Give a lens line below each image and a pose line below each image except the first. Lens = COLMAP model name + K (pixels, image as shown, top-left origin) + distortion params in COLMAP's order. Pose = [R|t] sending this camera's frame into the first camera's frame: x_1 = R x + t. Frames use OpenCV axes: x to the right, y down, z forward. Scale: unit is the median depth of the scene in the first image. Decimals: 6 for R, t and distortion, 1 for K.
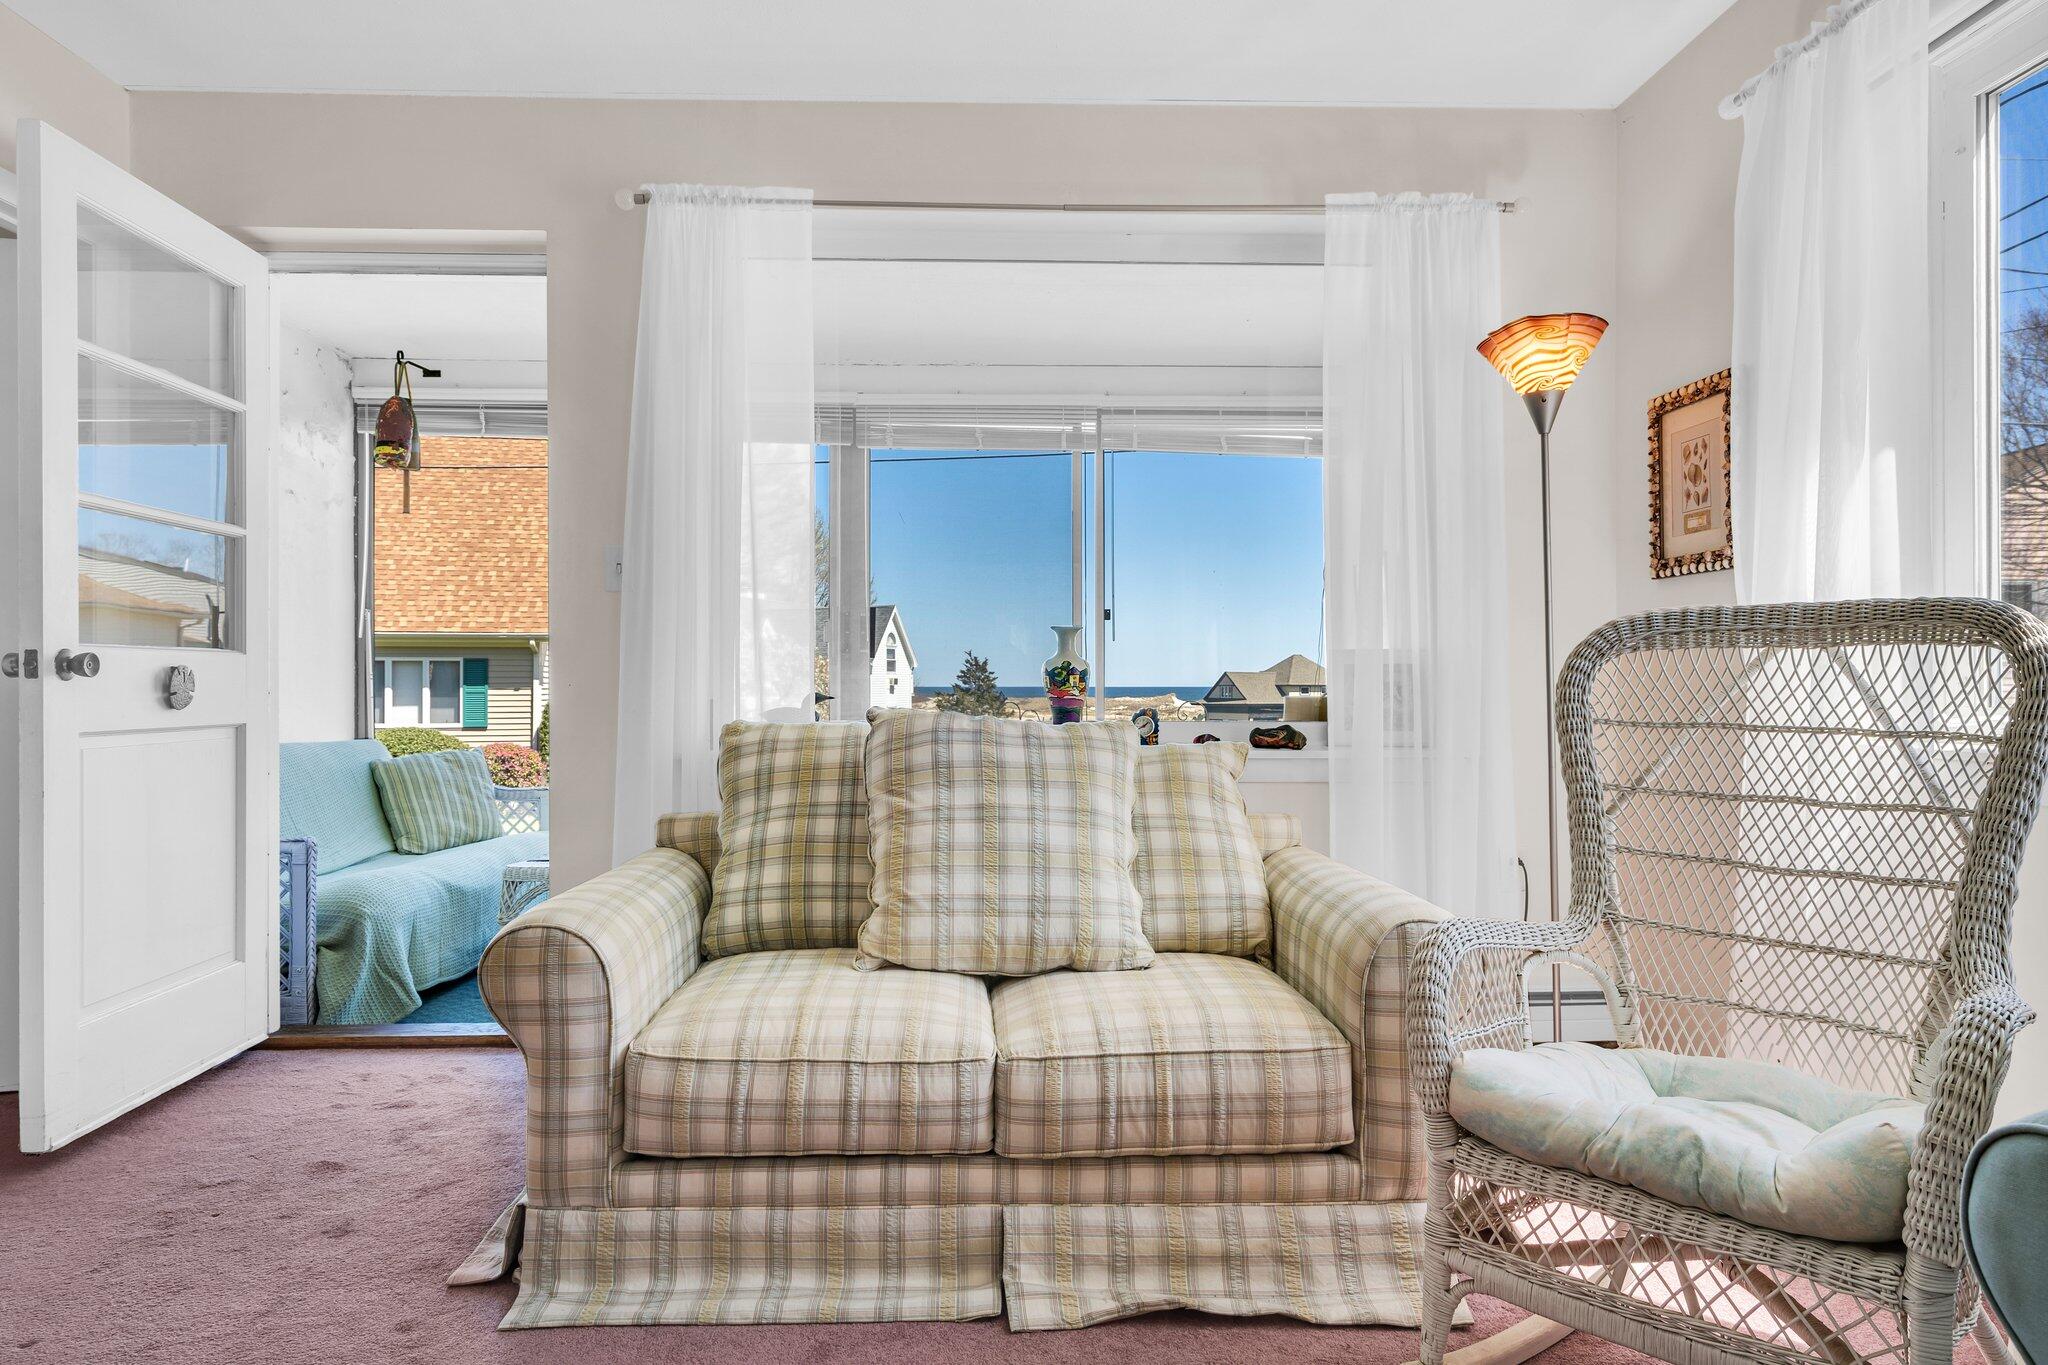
lens RADIAL K [[1233.1, 0, 1024.0], [0, 1233.1, 682.5], [0, 0, 1]] dist [0.008884, 0.001380]
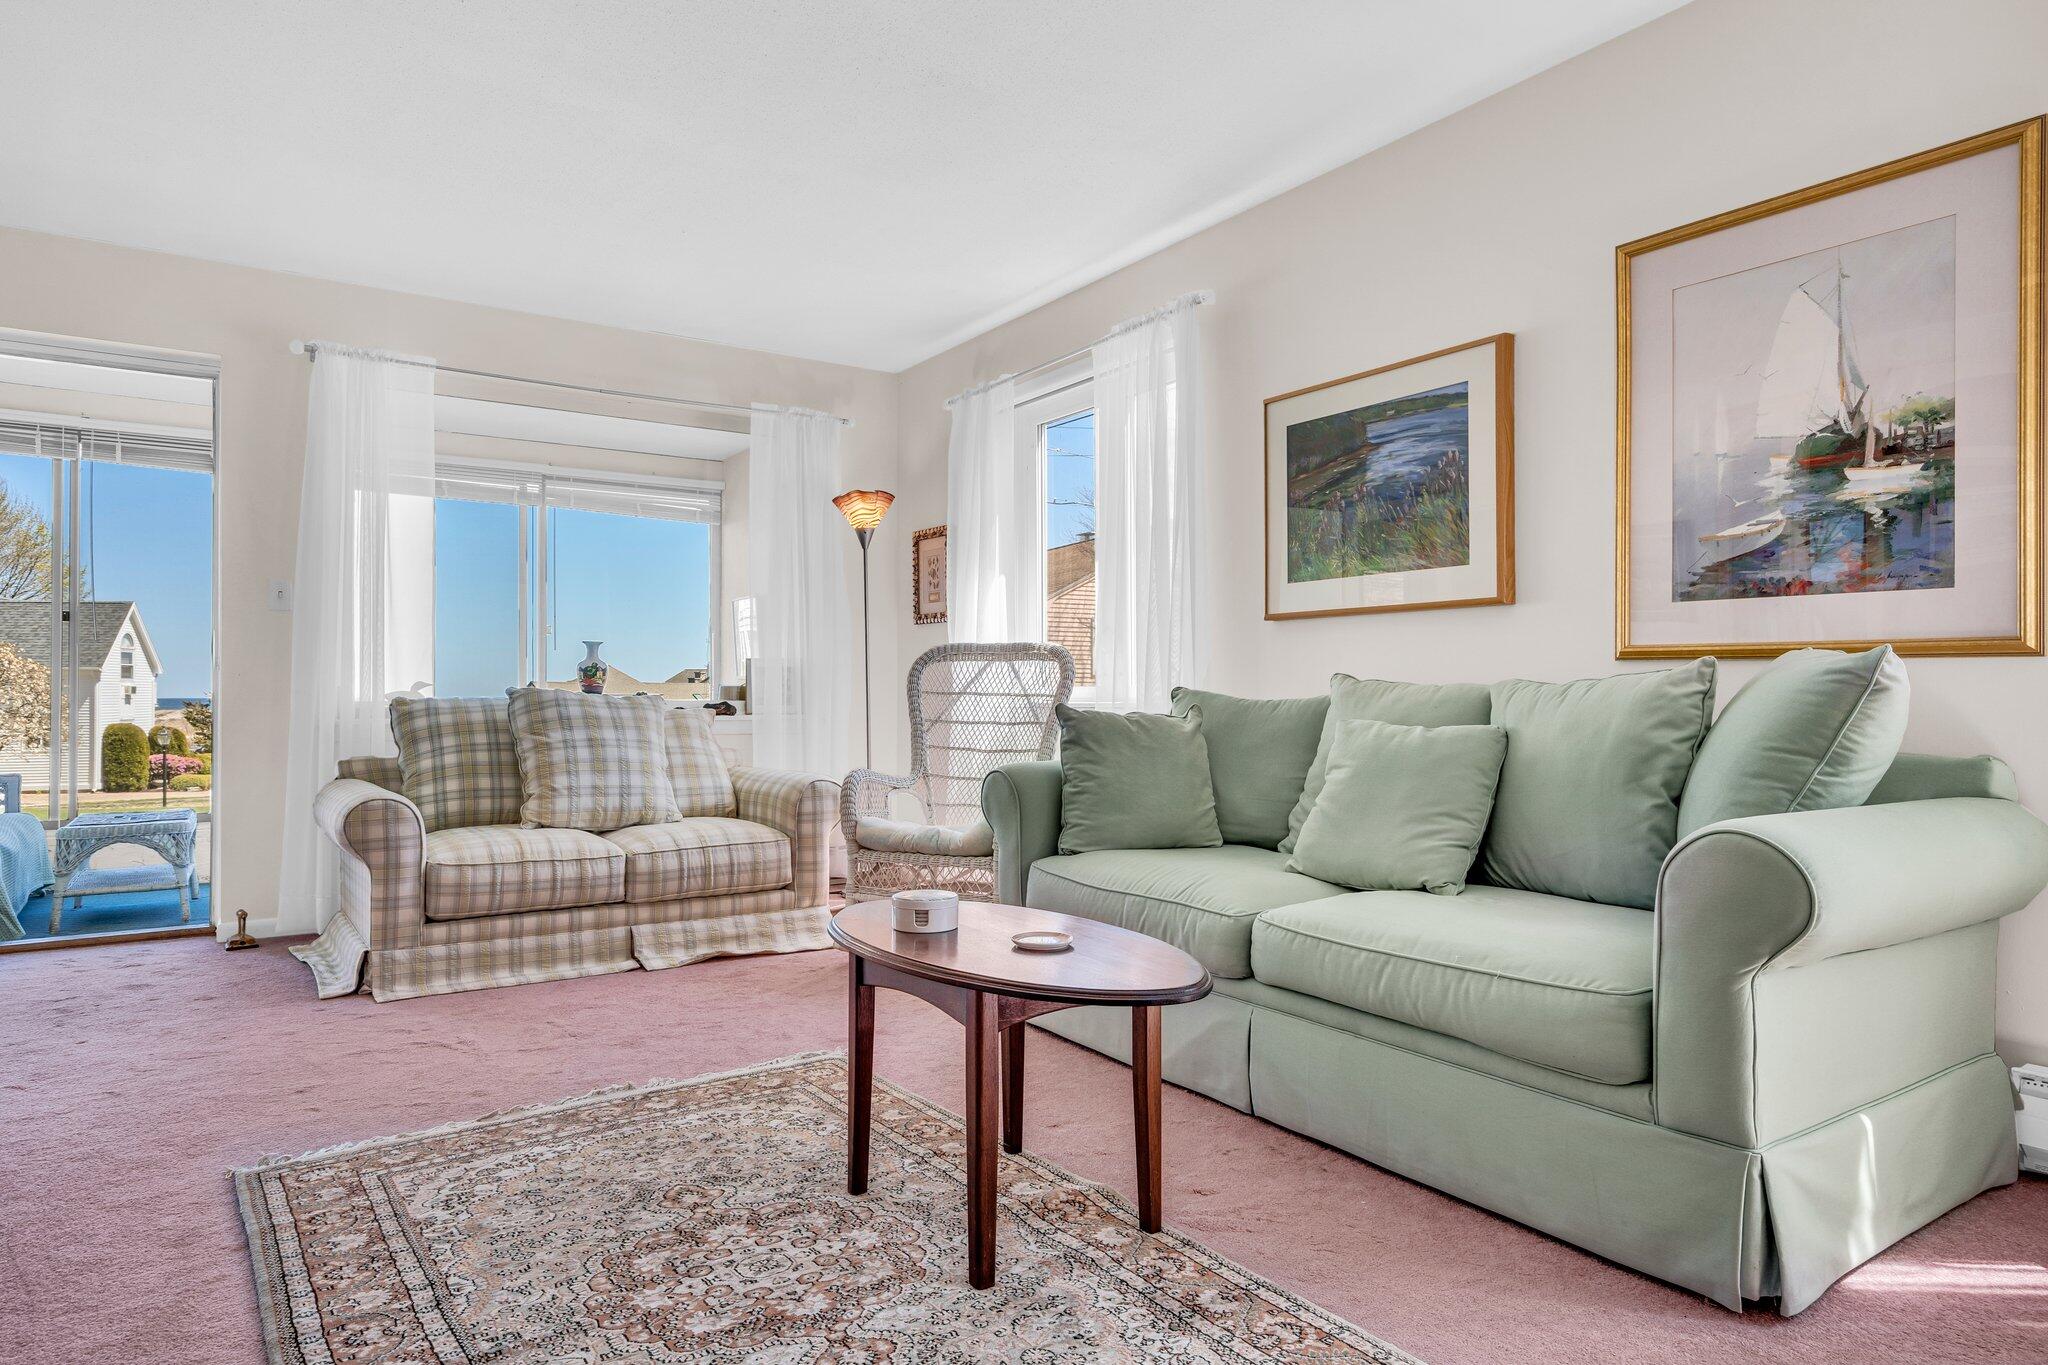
lens RADIAL K [[1203.7, 0, 982.8], [0, 1203.7, 684.8], [0, 0, 1]] dist [0.002722, 0.001980]
pose [[0.865322, 0.003995, 0.501201, -0.440685], [-0.000596, 0.999976, -0.006941, 0.031346], [-0.501216, 0.005708, 0.865303, -0.877573]]
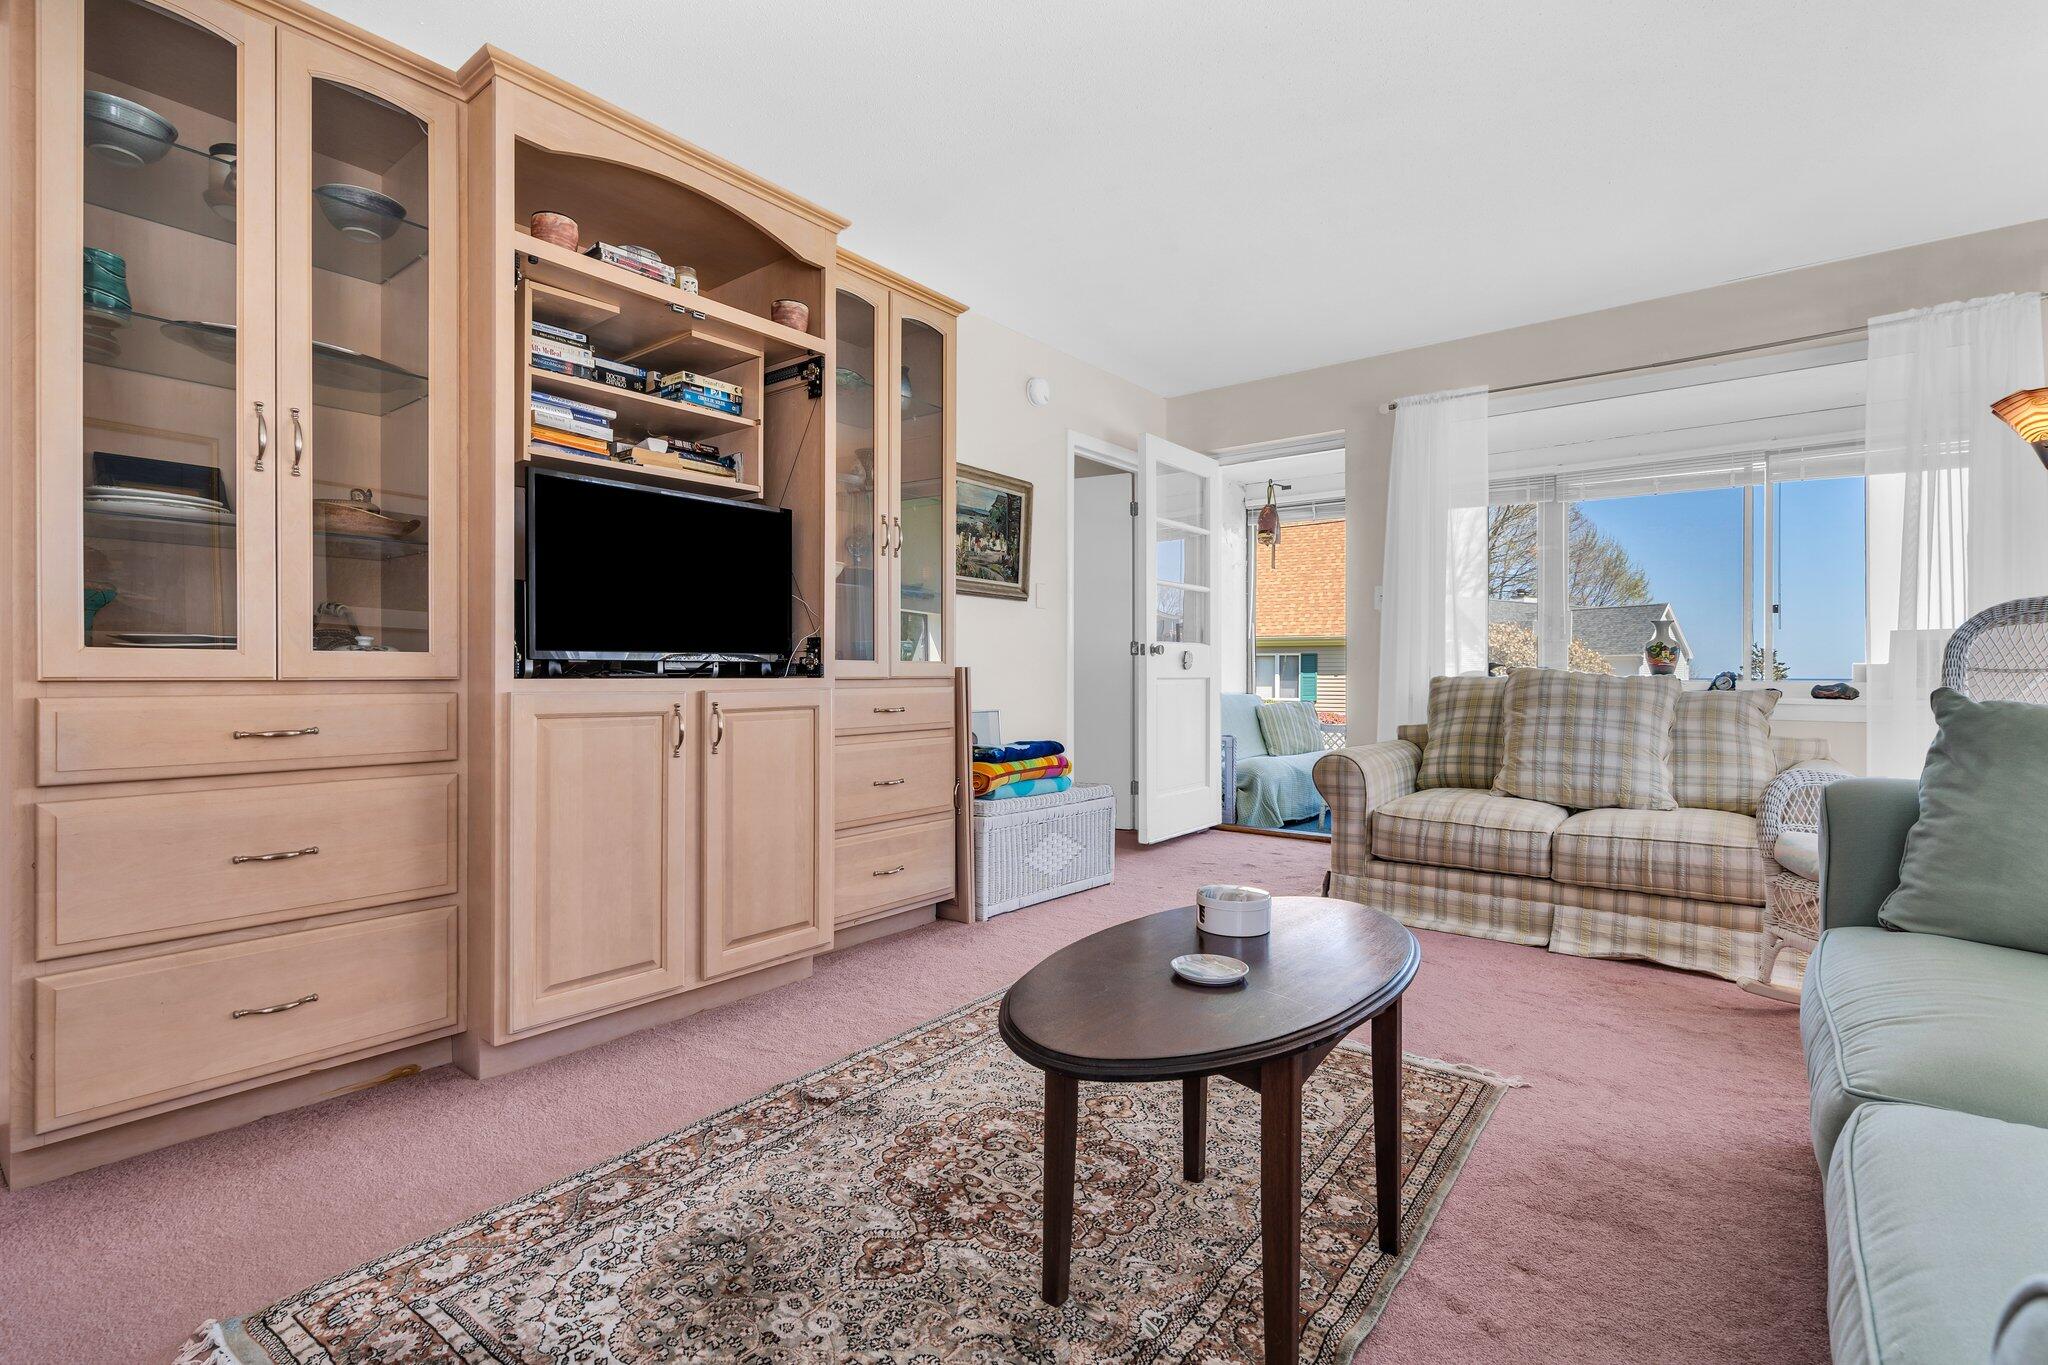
lens RADIAL K [[941.1, 0, 1025.6], [0, 941.1, 675.7], [0, 0, 1]] dist [-0.001247, 0.000949]
pose [[0.758432, 0.004327, -0.651738, 0.285650], [-0.002220, 0.999989, 0.004055, 0.032748], [0.651749, -0.001628, 0.758433, -0.653335]]
